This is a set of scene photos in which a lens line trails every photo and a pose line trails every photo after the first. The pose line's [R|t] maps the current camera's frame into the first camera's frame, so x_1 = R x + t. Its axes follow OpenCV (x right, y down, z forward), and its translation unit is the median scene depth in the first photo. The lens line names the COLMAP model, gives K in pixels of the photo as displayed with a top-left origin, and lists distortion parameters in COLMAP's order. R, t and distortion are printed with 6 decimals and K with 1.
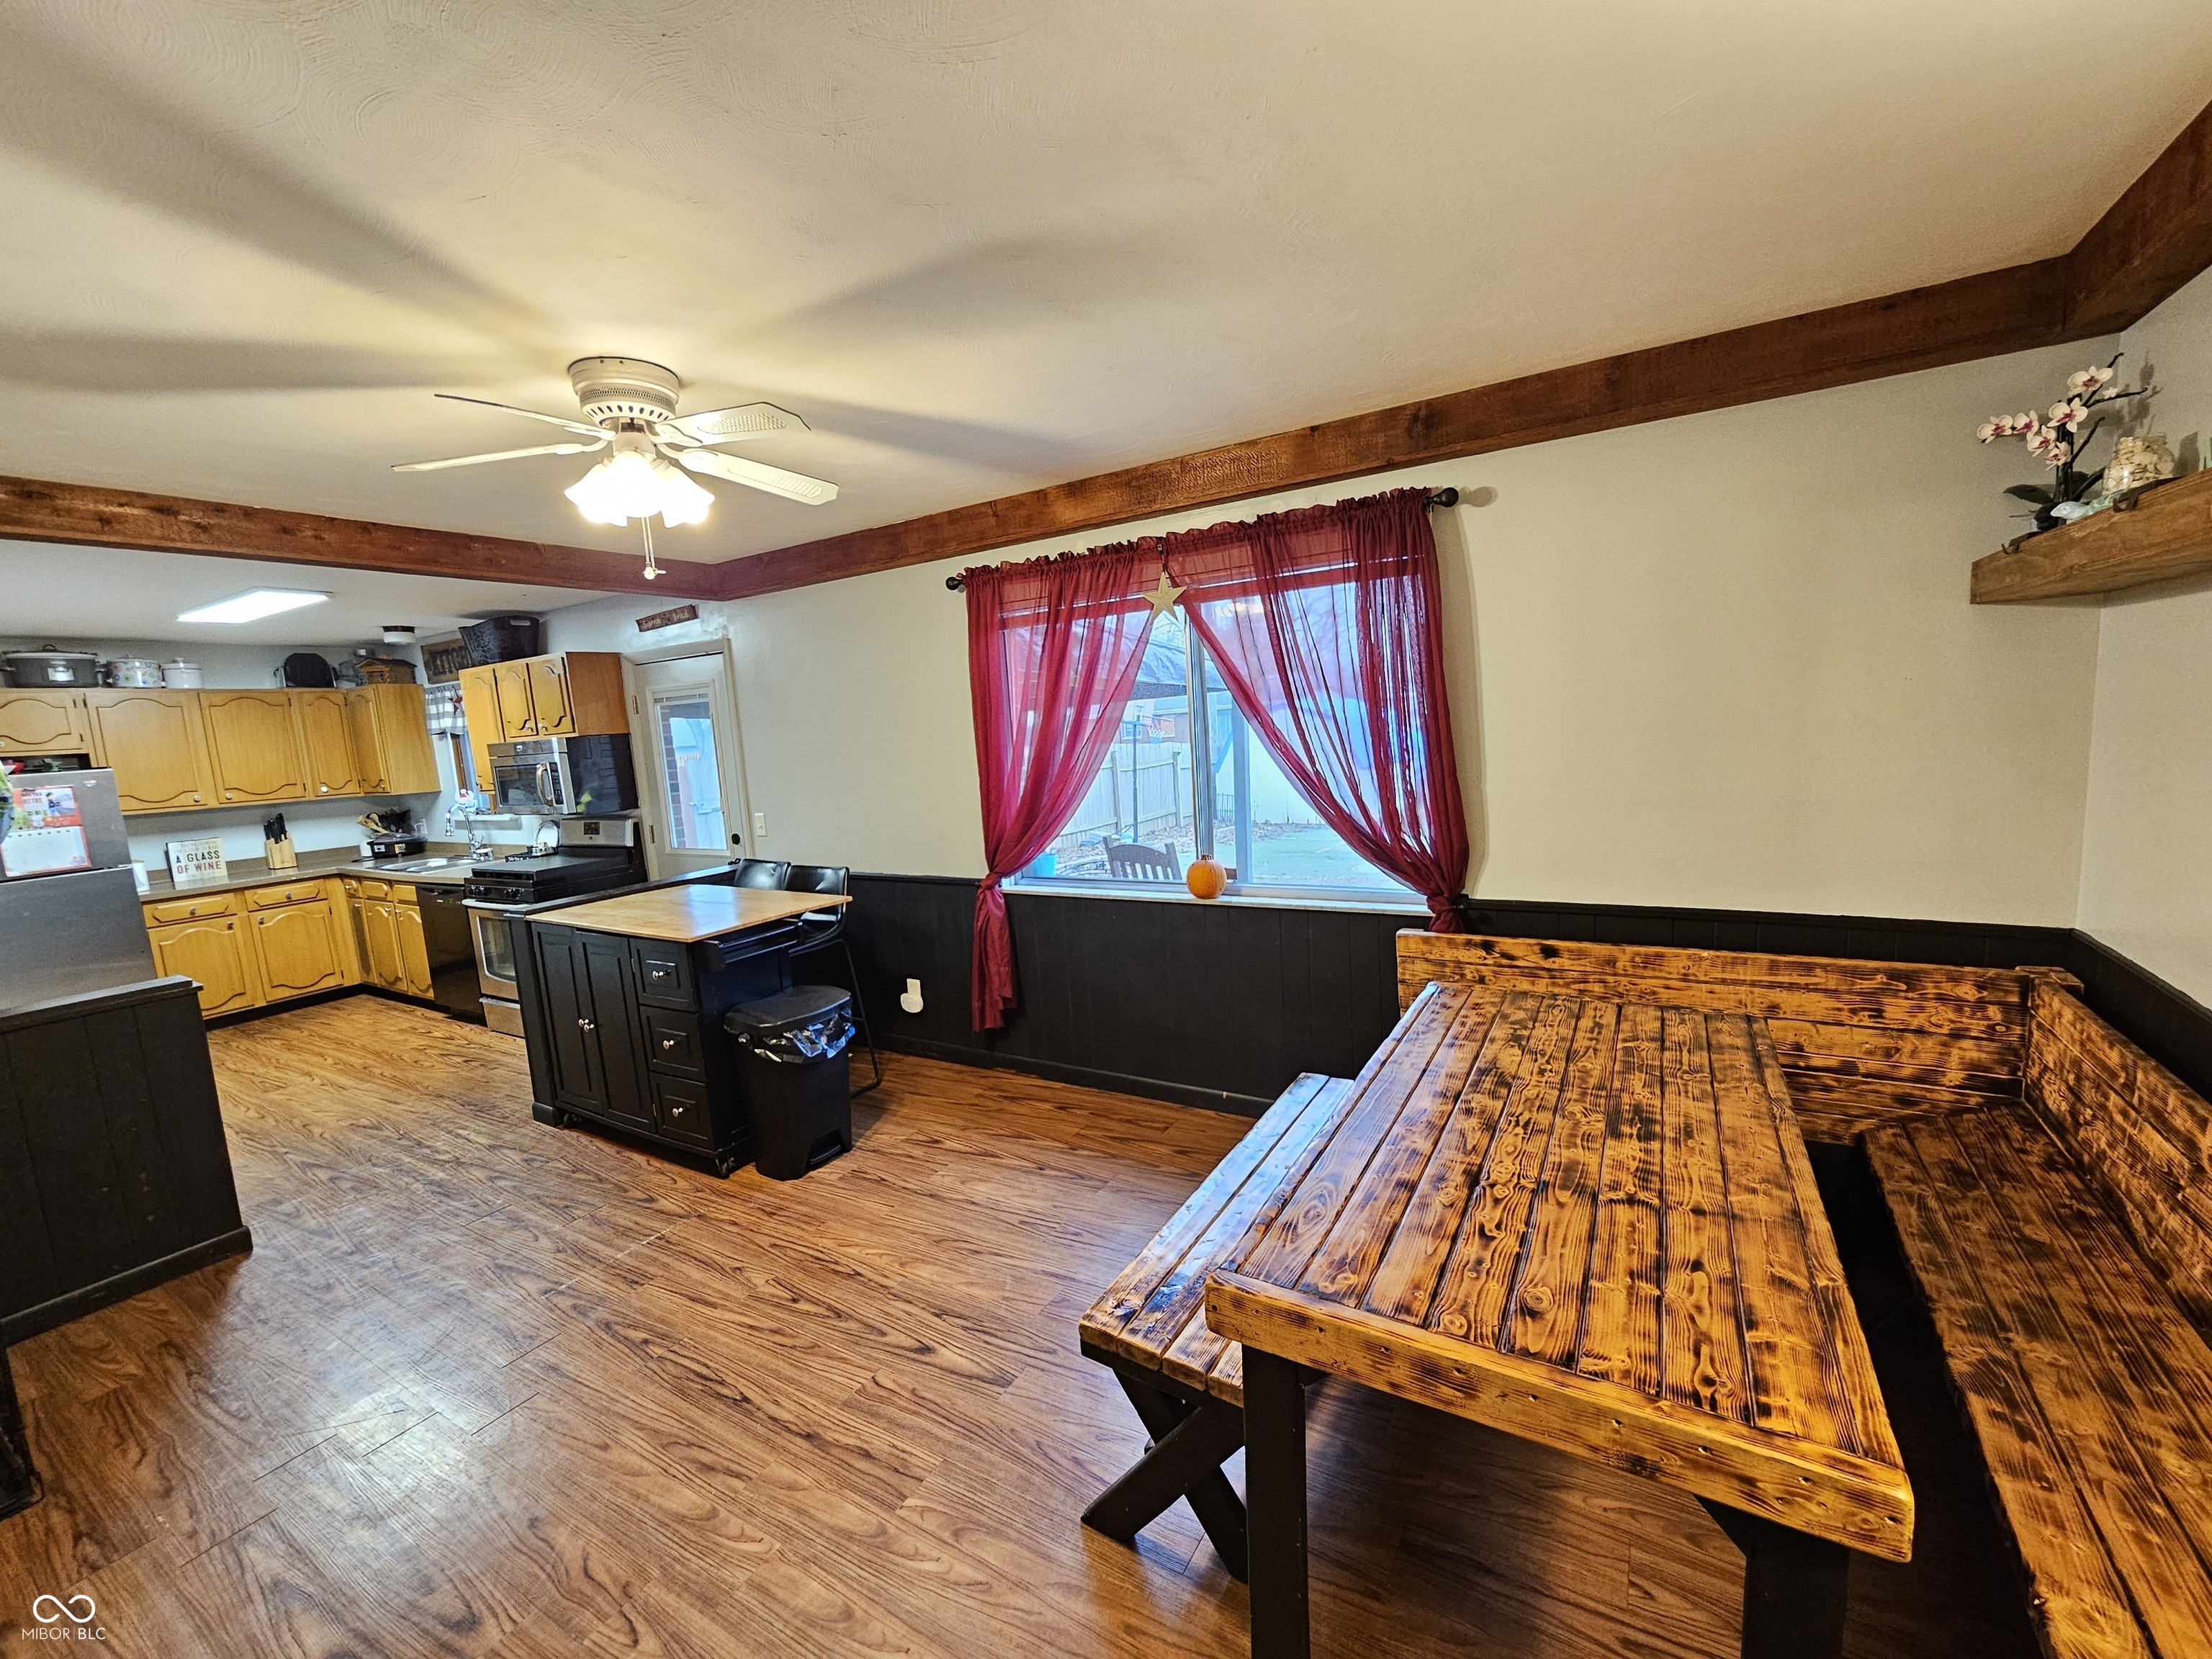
lens RADIAL K [[906.4, 0, 1100.1], [0, 906.4, 833.3], [0, 0, 1]] dist [0.003002, 0.001194]
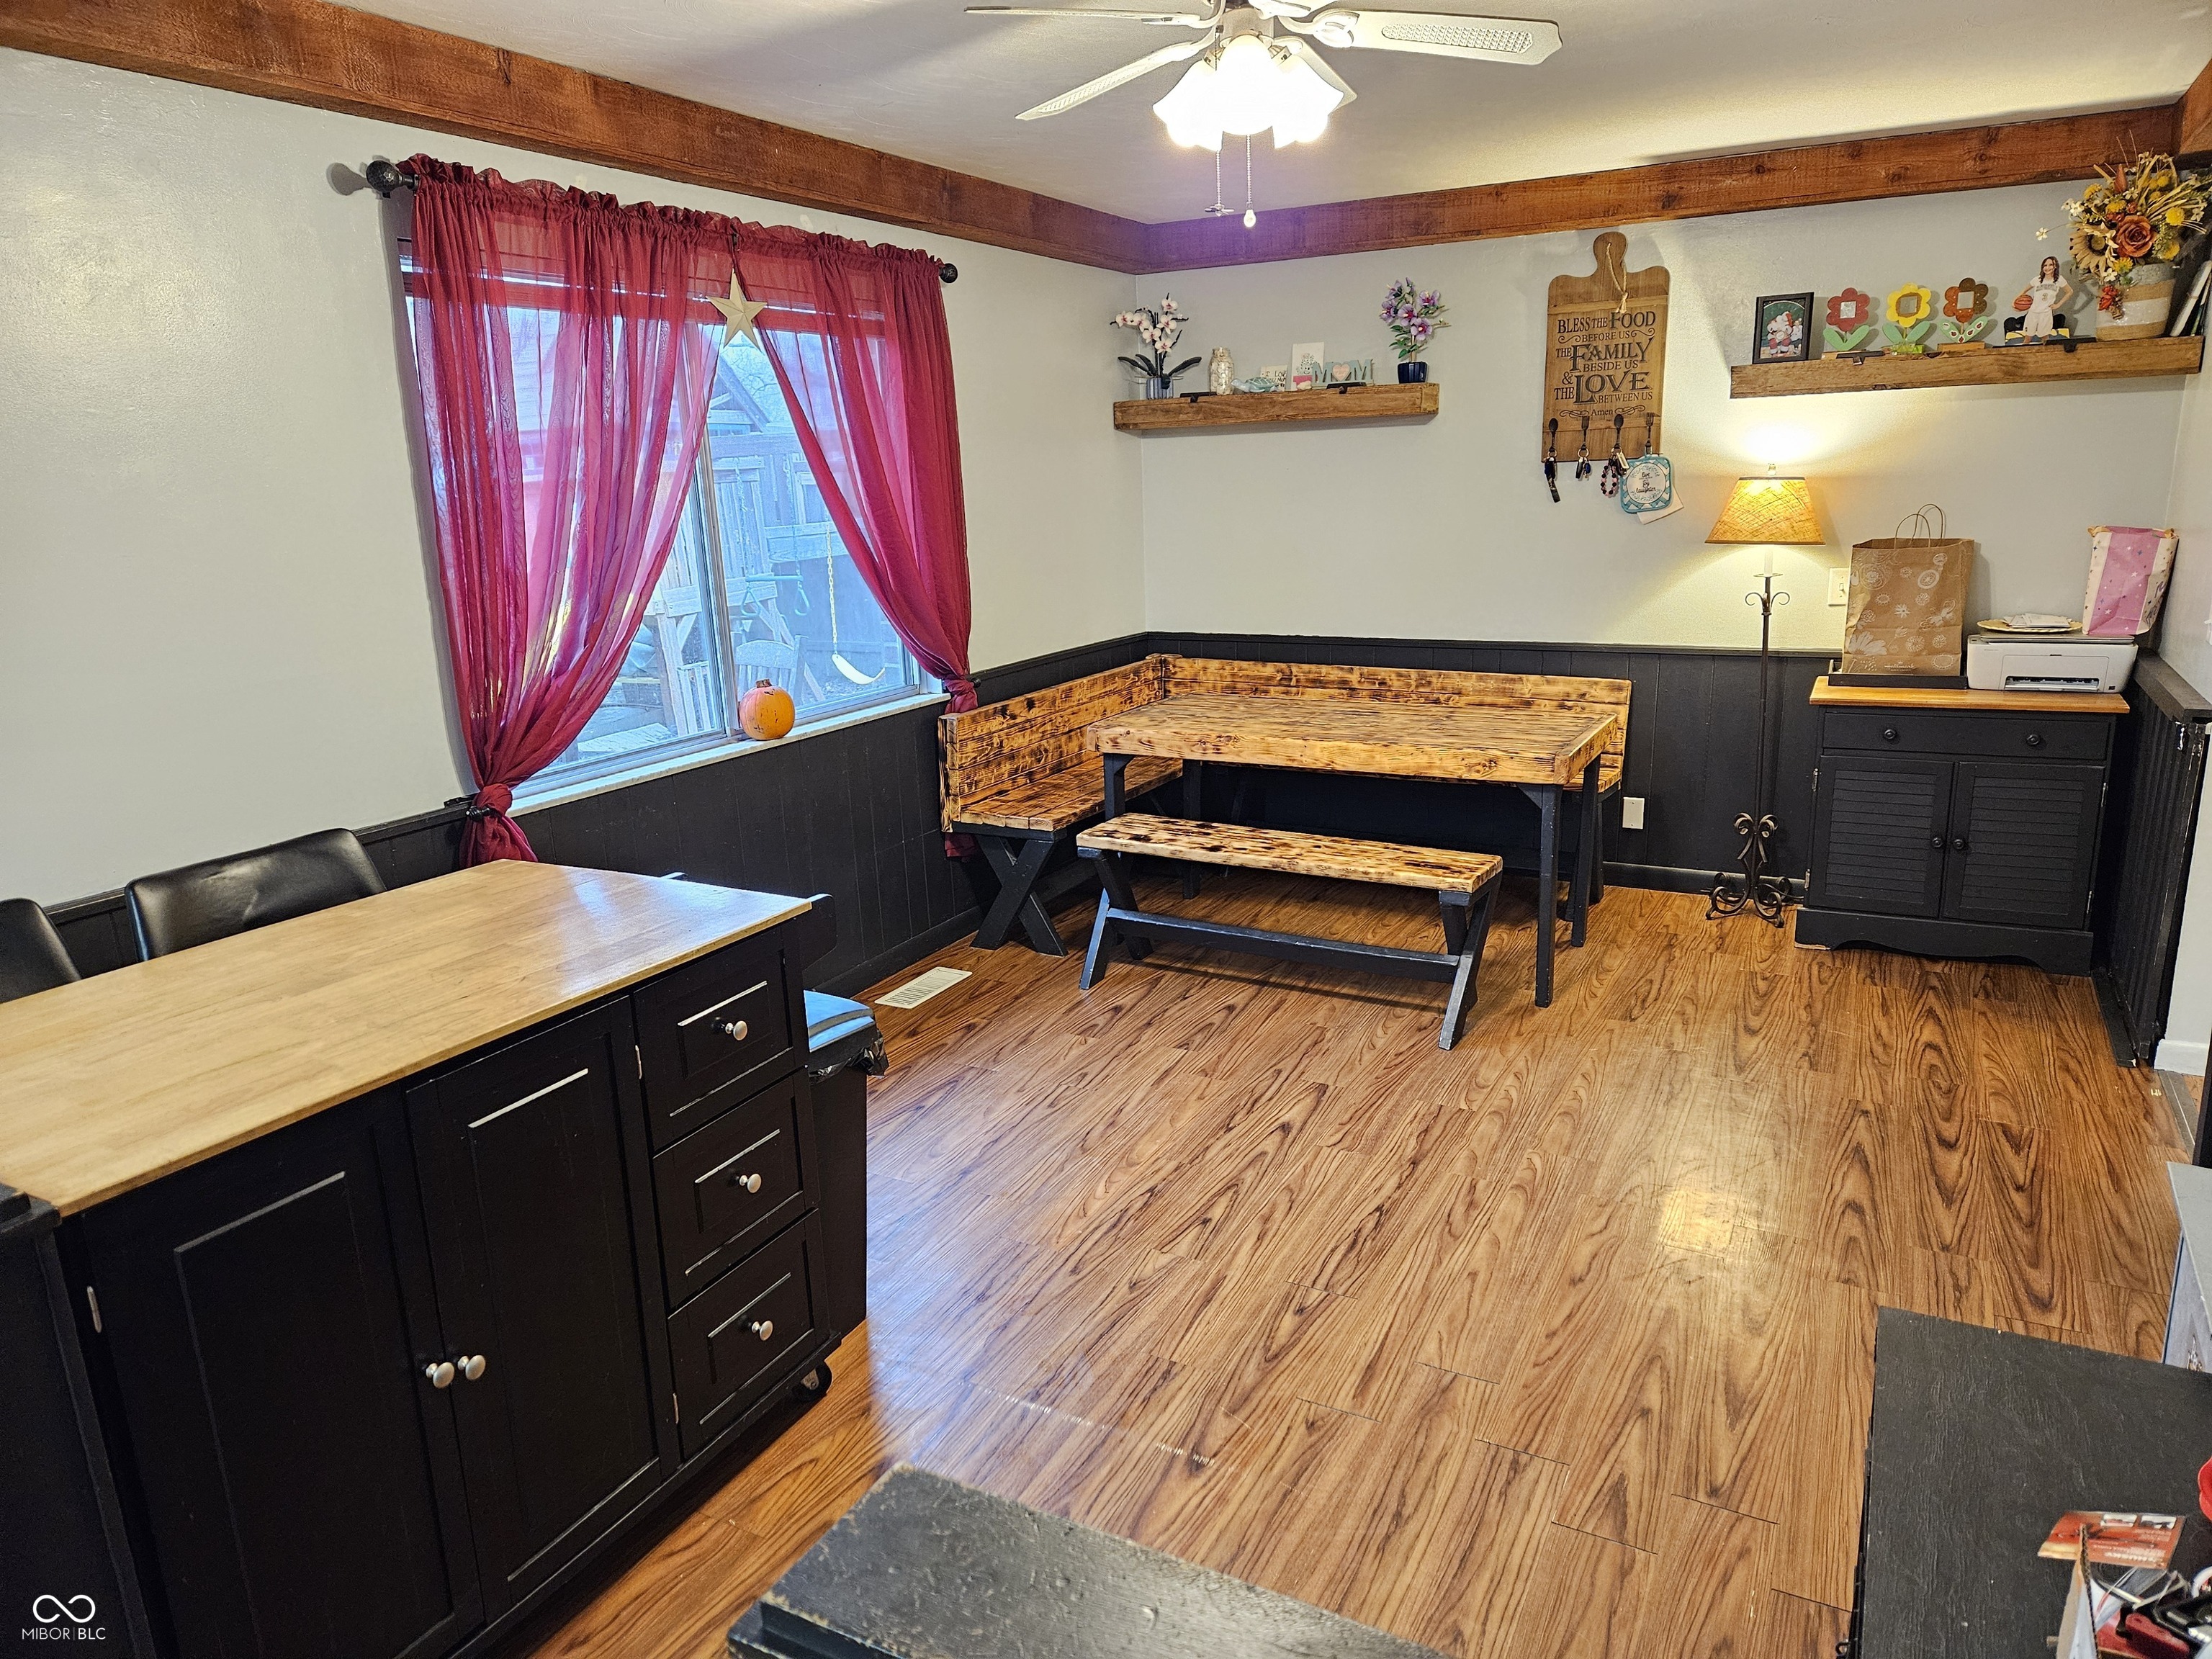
lens RADIAL K [[1465.5, 0, 1104.0], [0, 1465.5, 836.9], [0, 0, 1]] dist [0.056302, -0.030261]
pose [[-0.051892, -0.182086, 0.981912, -0.420159], [0.160824, 0.968880, 0.188168, -0.012858], [-0.985618, 0.167680, -0.020994, 0.297988]]
